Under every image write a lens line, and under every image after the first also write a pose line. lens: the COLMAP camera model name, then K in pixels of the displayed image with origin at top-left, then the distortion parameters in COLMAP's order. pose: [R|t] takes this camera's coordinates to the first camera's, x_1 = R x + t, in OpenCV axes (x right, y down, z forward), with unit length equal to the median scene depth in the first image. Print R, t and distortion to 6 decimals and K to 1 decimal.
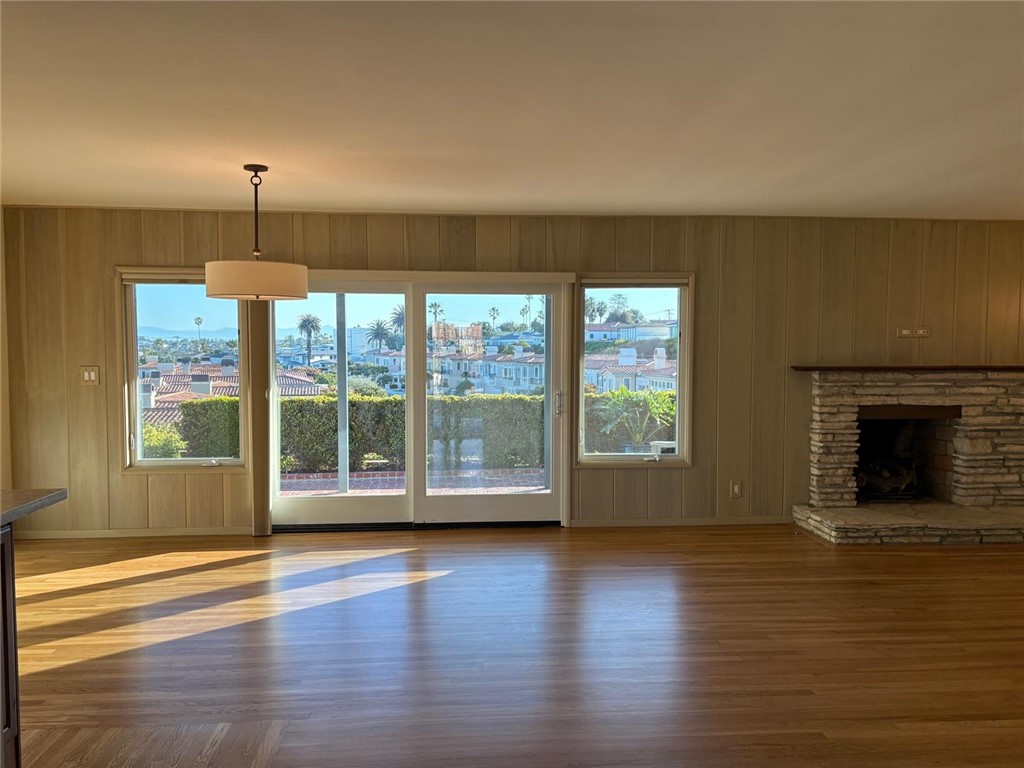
lens RADIAL K [[772.9, 0, 511.1], [0, 772.9, 385.9], [0, 0, 1]] dist [0.043735, -0.012144]
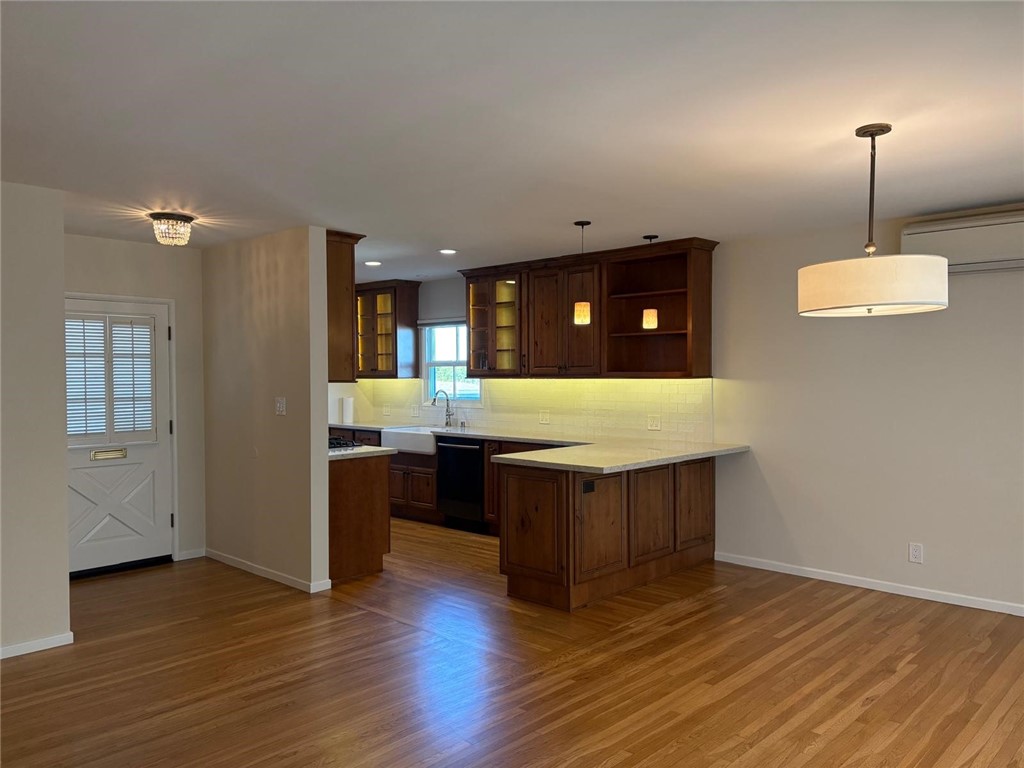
lens RADIAL K [[772.9, 0, 511.1], [0, 772.9, 385.9], [0, 0, 1]] dist [0.043735, -0.012144]
pose [[-0.741861, 0.014589, -0.670395, 0.290499], [-0.027894, 0.998226, 0.052592, -0.051880], [0.669973, 0.057716, -0.740138, 0.944399]]
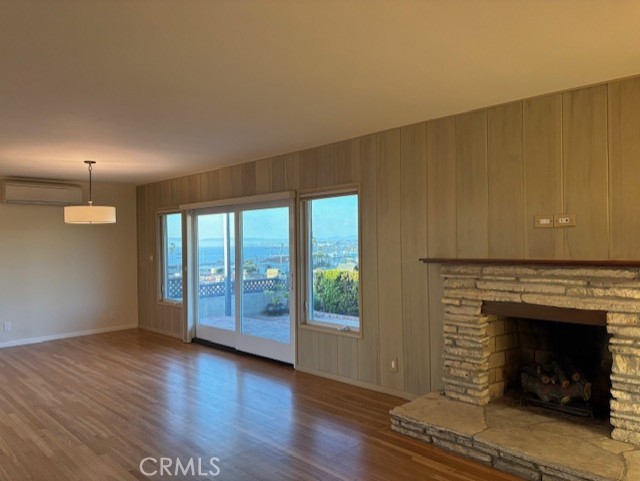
lens RADIAL K [[483.0, 0, 319.4], [0, 483.0, 241.7], [0, 0, 1]] dist [0.043735, -0.012144]
pose [[0.636173, -0.011368, -0.771463, 0.784217], [-0.023182, 0.999158, -0.033840, -0.022039], [0.771198, 0.039412, 0.635374, 0.458141]]
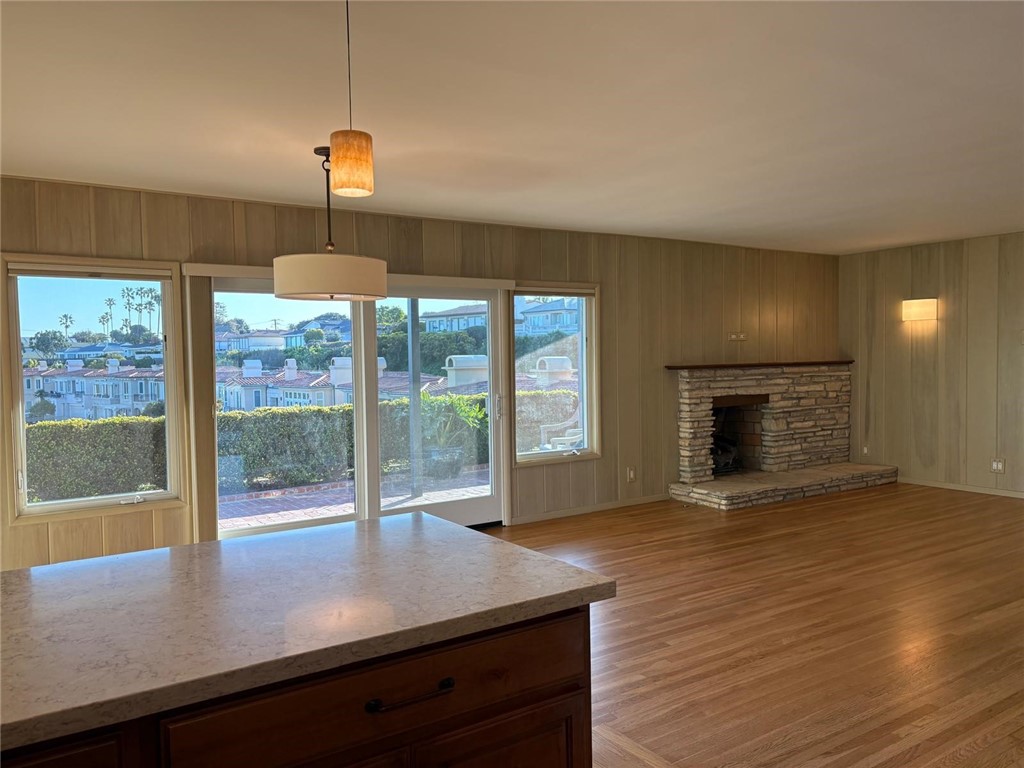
lens RADIAL K [[772.9, 0, 511.1], [0, 772.9, 385.9], [0, 0, 1]] dist [0.043735, -0.012144]
pose [[0.874907, -0.033534, 0.483129, -0.415089], [0.039995, 0.999195, -0.003073, -0.000756], [-0.482637, 0.022011, 0.875544, 0.089727]]
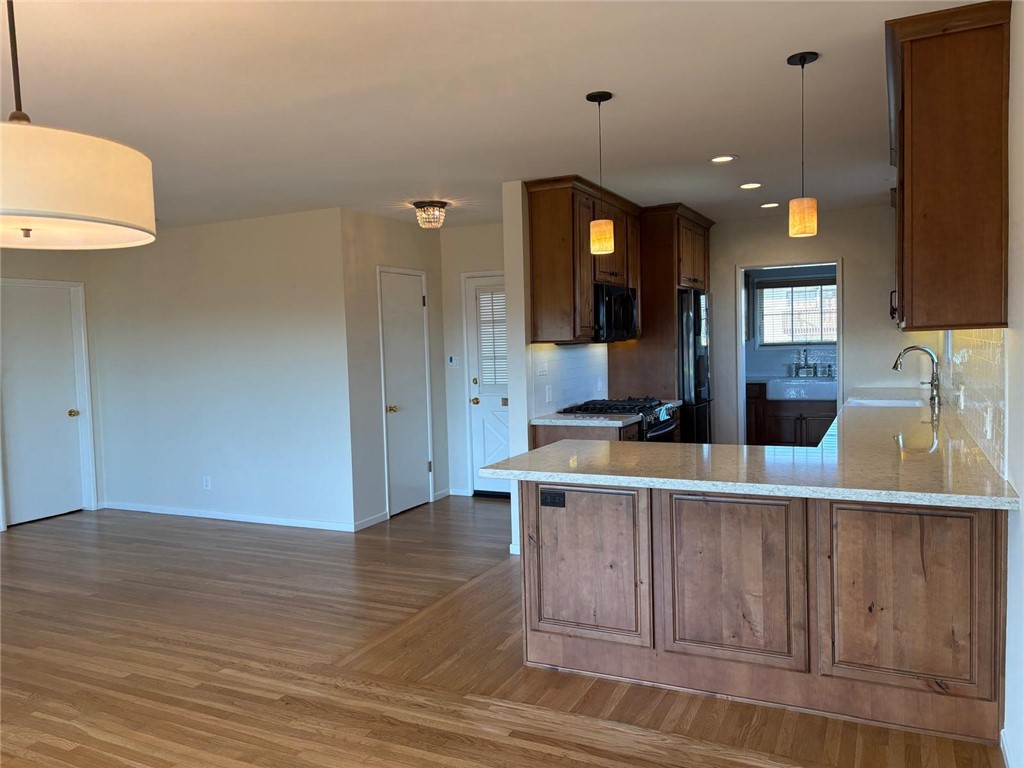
lens RADIAL K [[772.9, 0, 511.1], [0, 772.9, 385.9], [0, 0, 1]] dist [0.043735, -0.012144]
pose [[-0.859270, -0.003353, 0.511511, -0.543384], [0.056190, 0.993308, 0.100904, -0.043291], [-0.508426, 0.115446, -0.853332, 0.884273]]
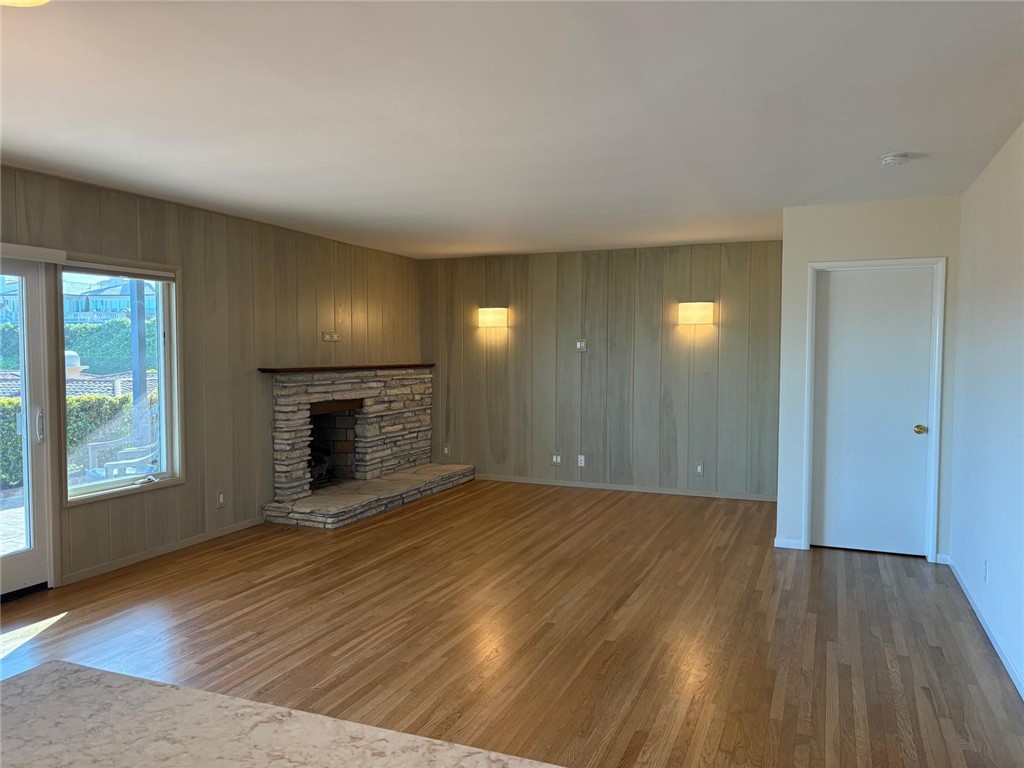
lens RADIAL K [[772.9, 0, 511.1], [0, 772.9, 385.9], [0, 0, 1]] dist [0.043735, -0.012144]
pose [[0.451587, -0.041132, 0.891279, -0.398136], [0.041142, 0.998834, 0.025250, -0.014560], [-0.891278, 0.025266, 0.452753, 0.252433]]
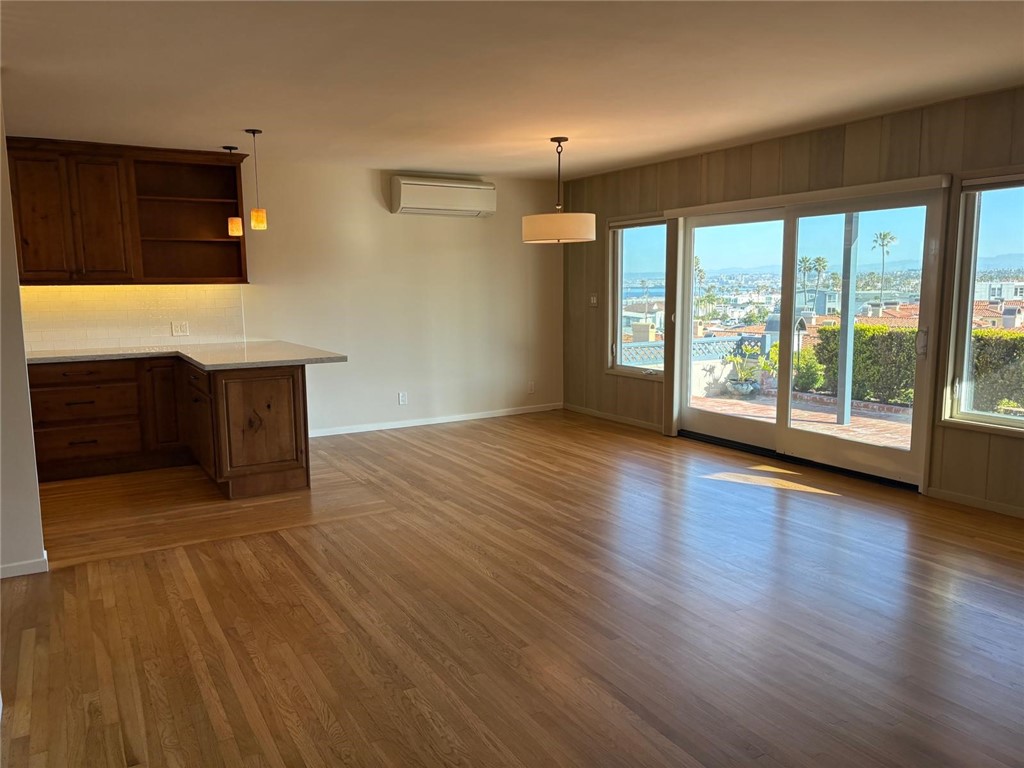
lens RADIAL K [[772.9, 0, 511.1], [0, 772.9, 385.9], [0, 0, 1]] dist [0.043735, -0.012144]
pose [[0.432889, 0.114972, -0.894085, 0.604452], [-0.031553, 0.993158, 0.112435, -0.009489], [0.900895, -0.020461, 0.433555, 0.252371]]
